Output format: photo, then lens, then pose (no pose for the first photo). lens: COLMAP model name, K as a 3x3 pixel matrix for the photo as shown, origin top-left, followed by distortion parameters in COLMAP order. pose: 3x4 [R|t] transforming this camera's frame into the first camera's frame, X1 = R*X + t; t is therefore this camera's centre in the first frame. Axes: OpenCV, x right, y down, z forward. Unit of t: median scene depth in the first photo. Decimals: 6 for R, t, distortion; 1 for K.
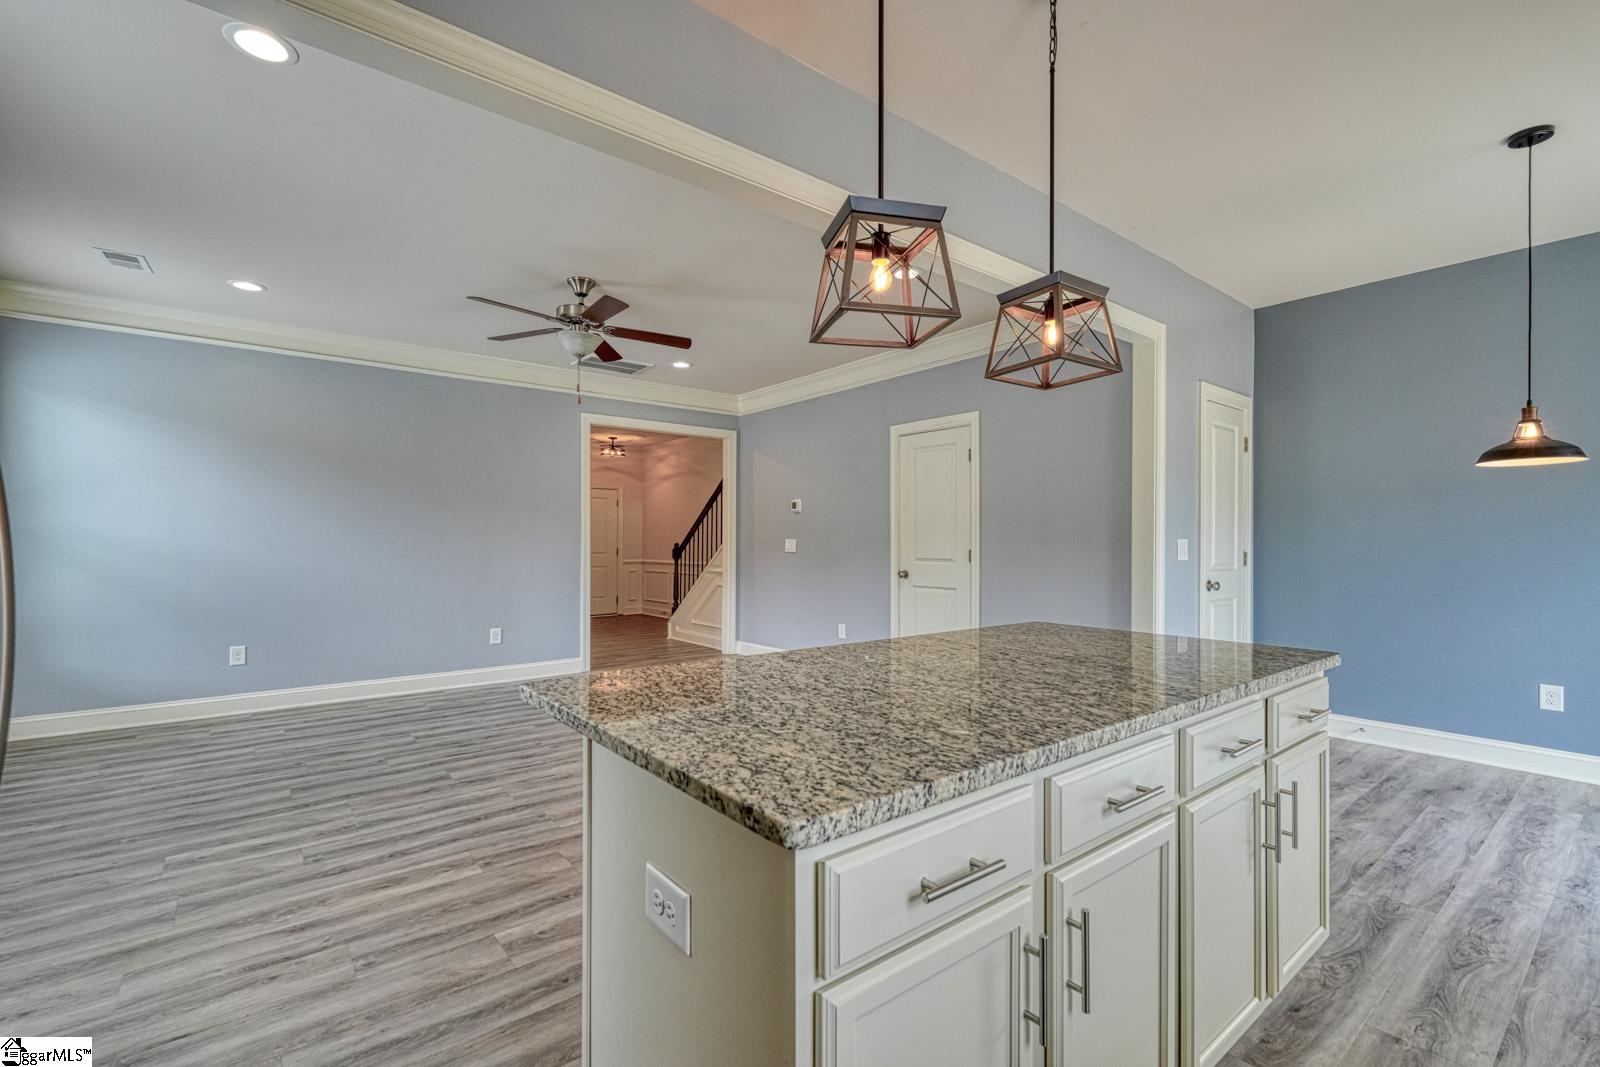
lens RADIAL K [[702.5, 0, 806.1], [0, 702.5, 543.1], [0, 0, 1]] dist [0.001867, 0.000301]
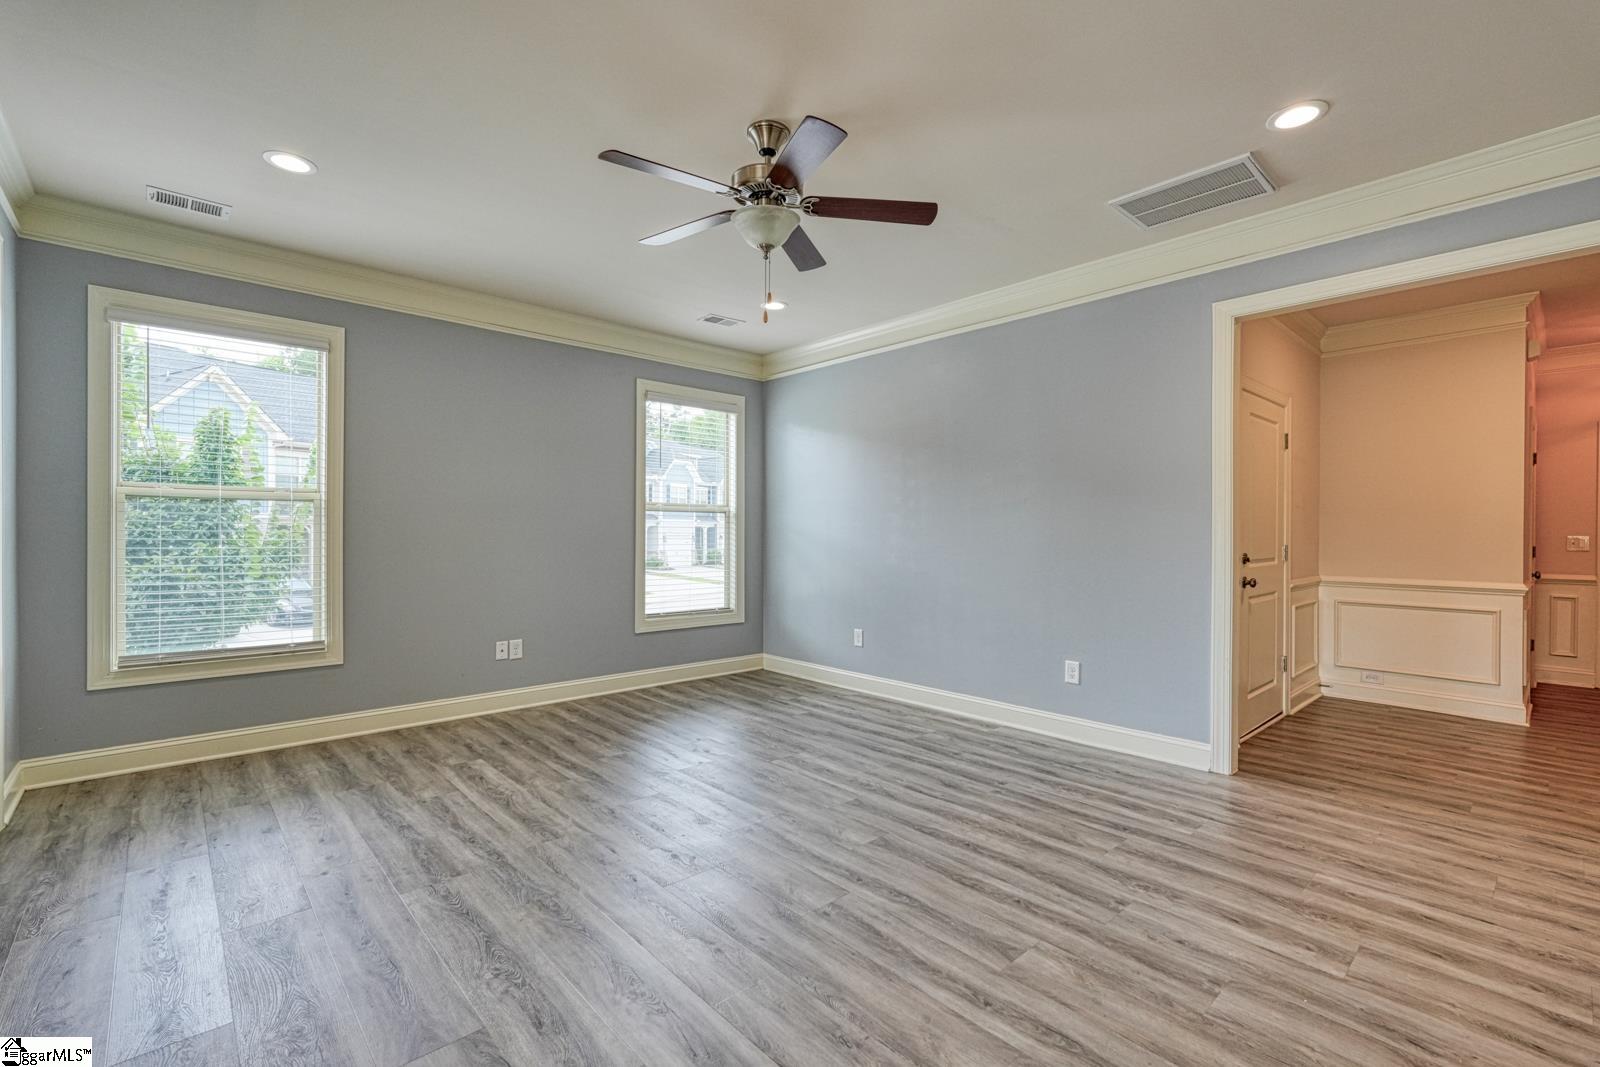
lens RADIAL K [[702.5, 0, 797.4], [0, 702.5, 529.1], [0, 0, 1]] dist [0.001867, 0.000301]
pose [[0.059318, -0.005476, -0.998224, 0.358588], [-0.006432, 0.999962, -0.005868, -0.003142], [0.998218, 0.006769, 0.059281, 1.064871]]
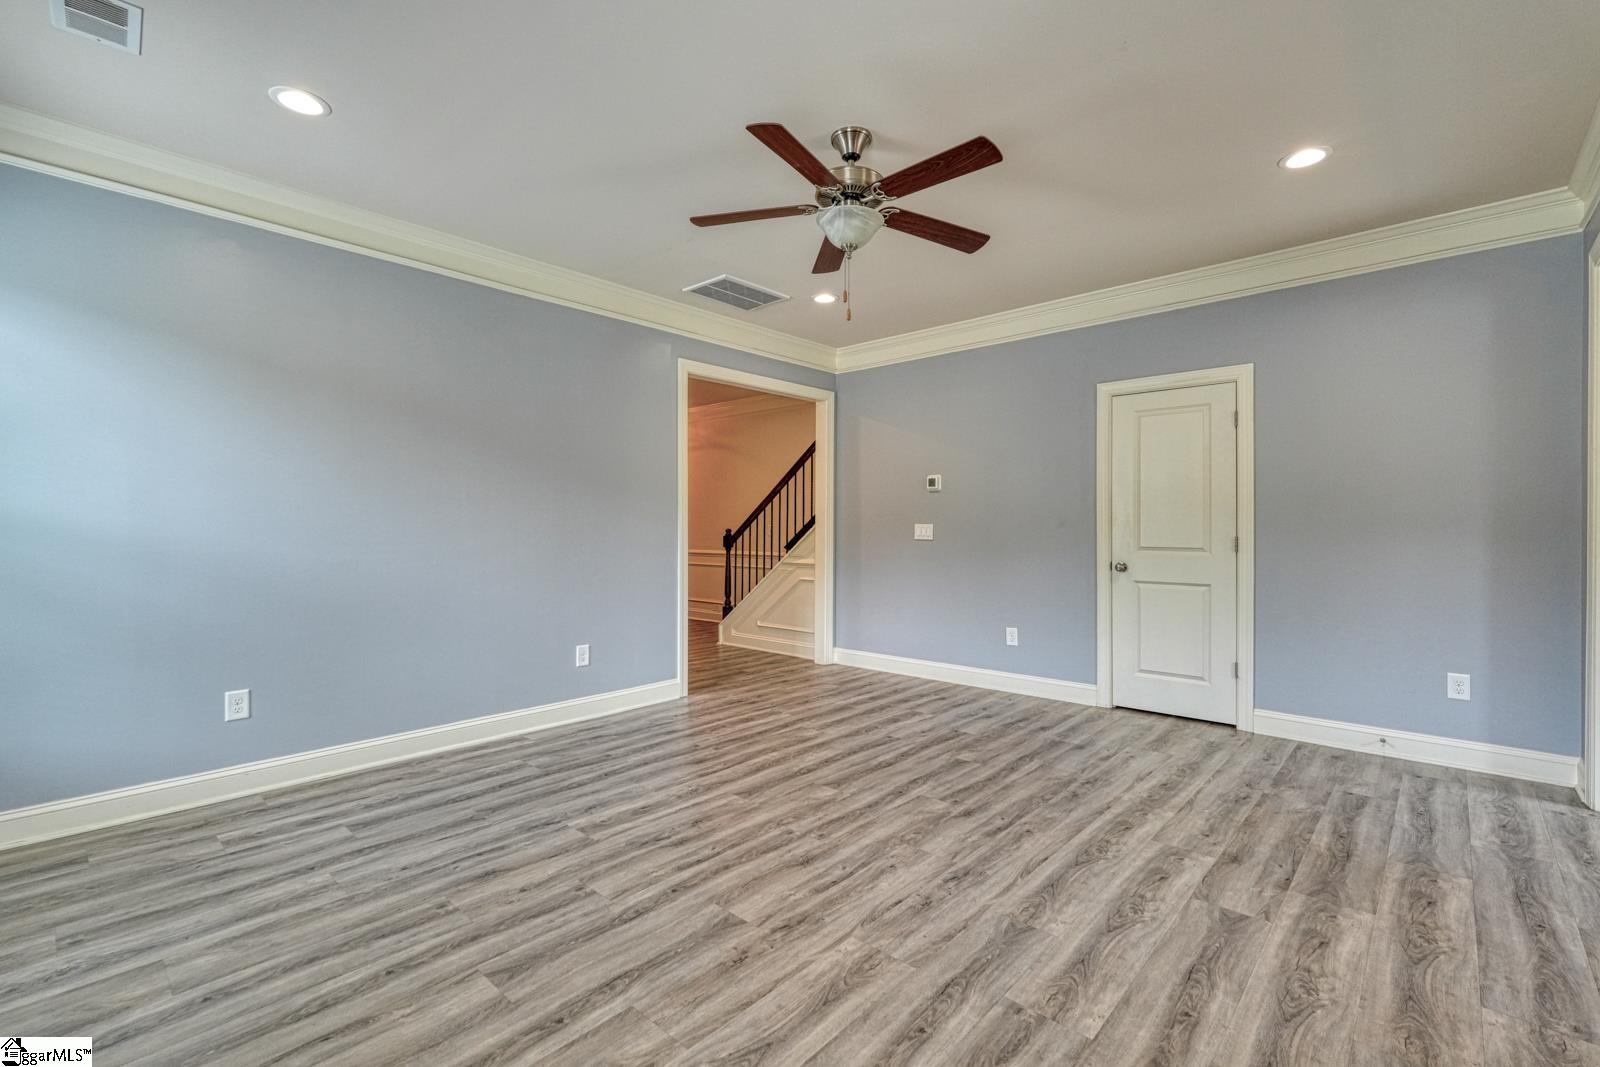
lens RADIAL K [[702.5, 0, 800.2], [0, 702.5, 536.0], [0, 0, 1]] dist [0.001867, 0.000301]
pose [[0.988977, -0.002640, 0.148044, -0.502124], [0.001109, 0.999945, 0.010423, -0.000621], [-0.148064, -0.010144, 0.988926, 0.371439]]
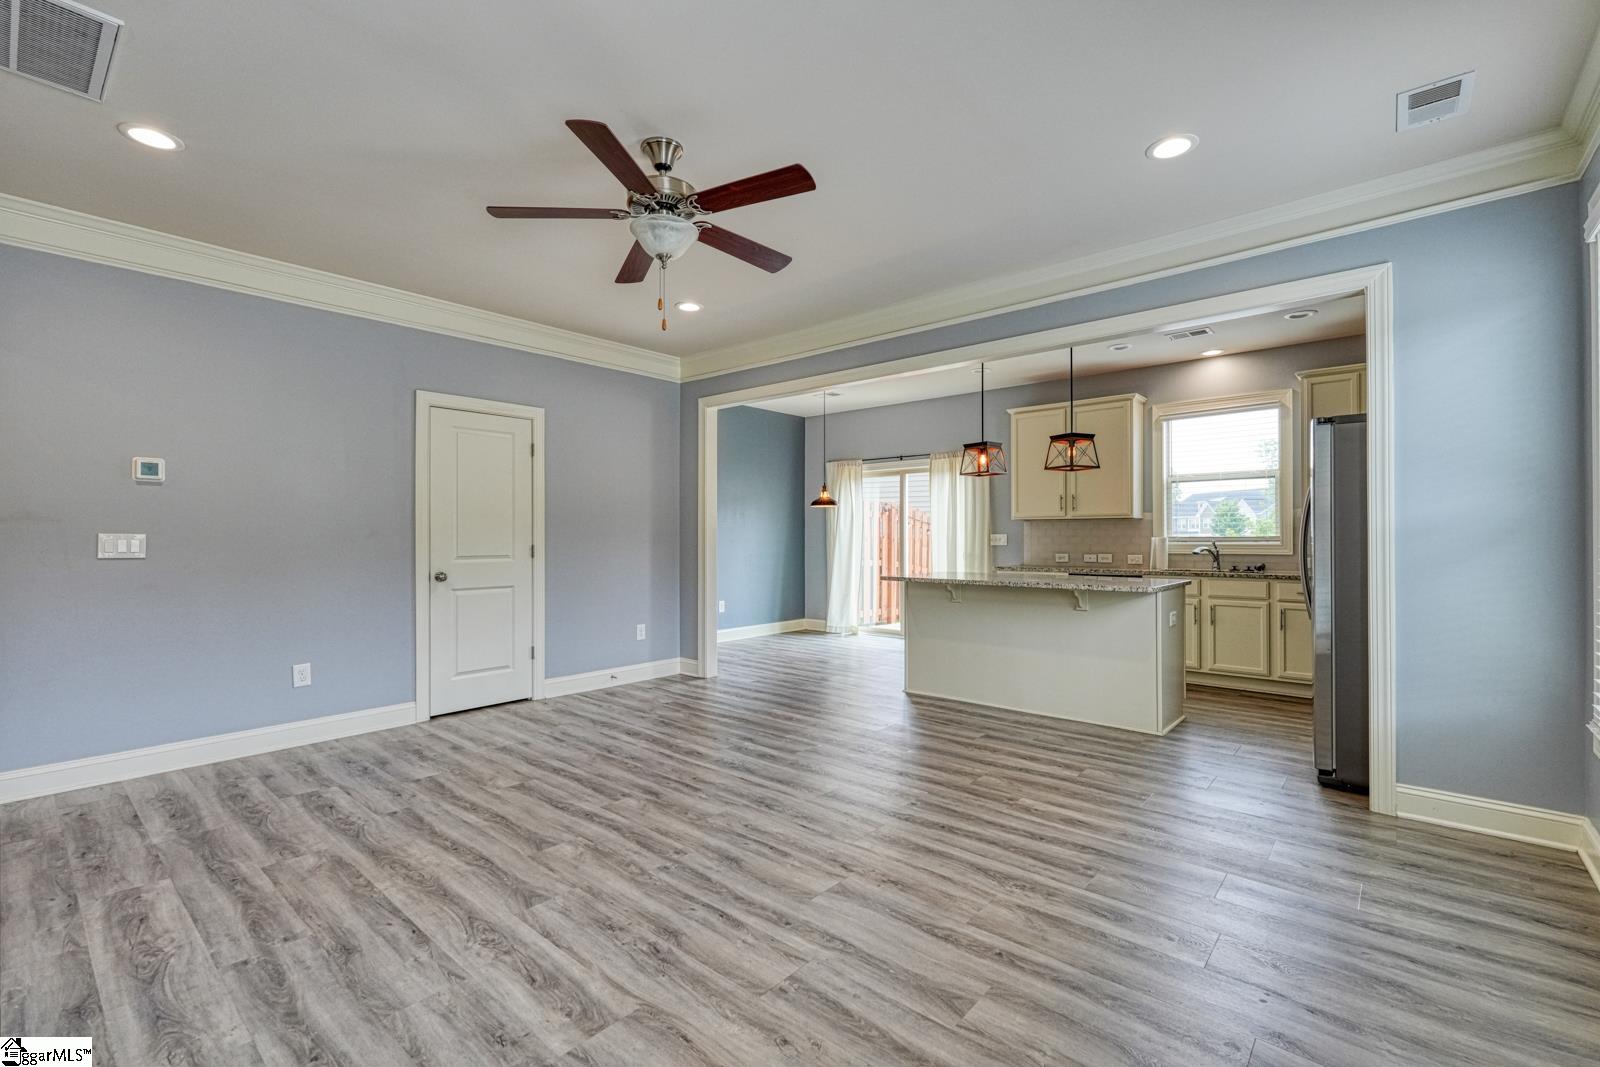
lens RADIAL K [[702.5, 0, 797.1], [0, 702.5, 534.7], [0, 0, 1]] dist [0.001867, 0.000301]
pose [[-0.172946, 0.002645, 0.984928, -1.075186], [0.004113, 0.999990, -0.001963, -0.001947], [-0.984923, 0.003711, -0.172955, 1.064178]]
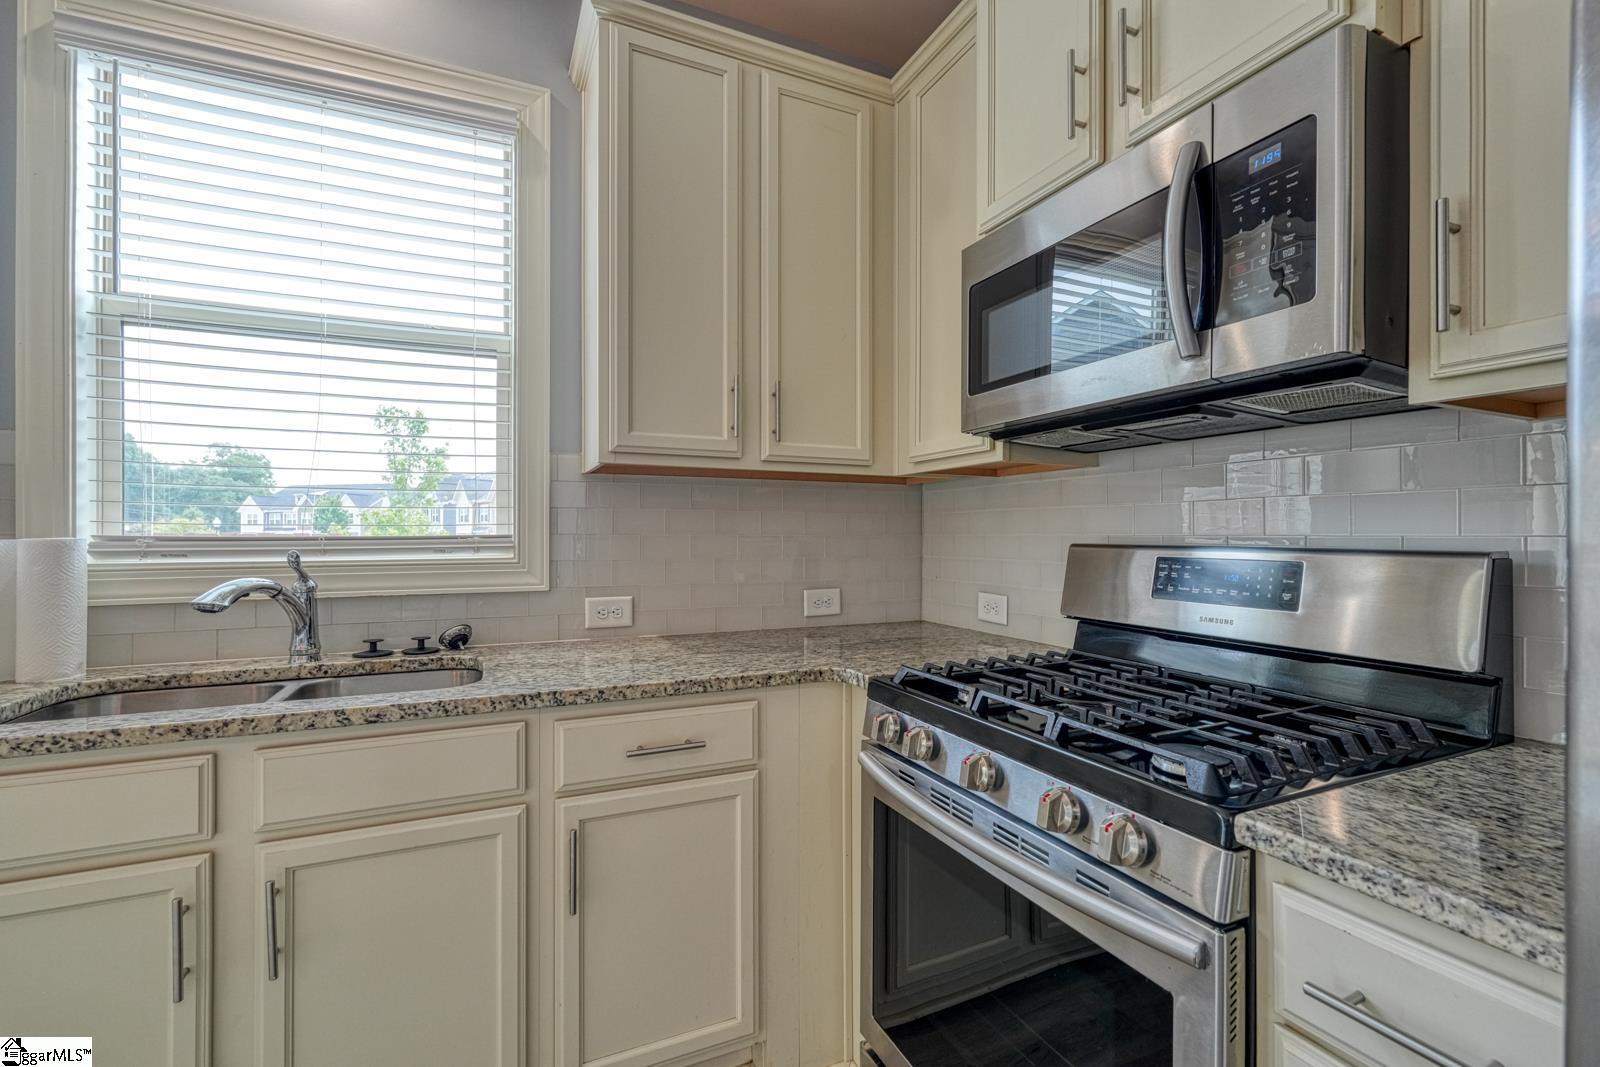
lens RADIAL K [[702.5, 0, 803.7], [0, 702.5, 533.3], [0, 0, 1]] dist [0.001867, 0.000301]
pose [[-0.968006, -0.001936, 0.250918, -0.110332], [-0.001358, 0.999996, 0.002480, 0.000040], [-0.250922, 0.002060, -0.968005, 0.225327]]
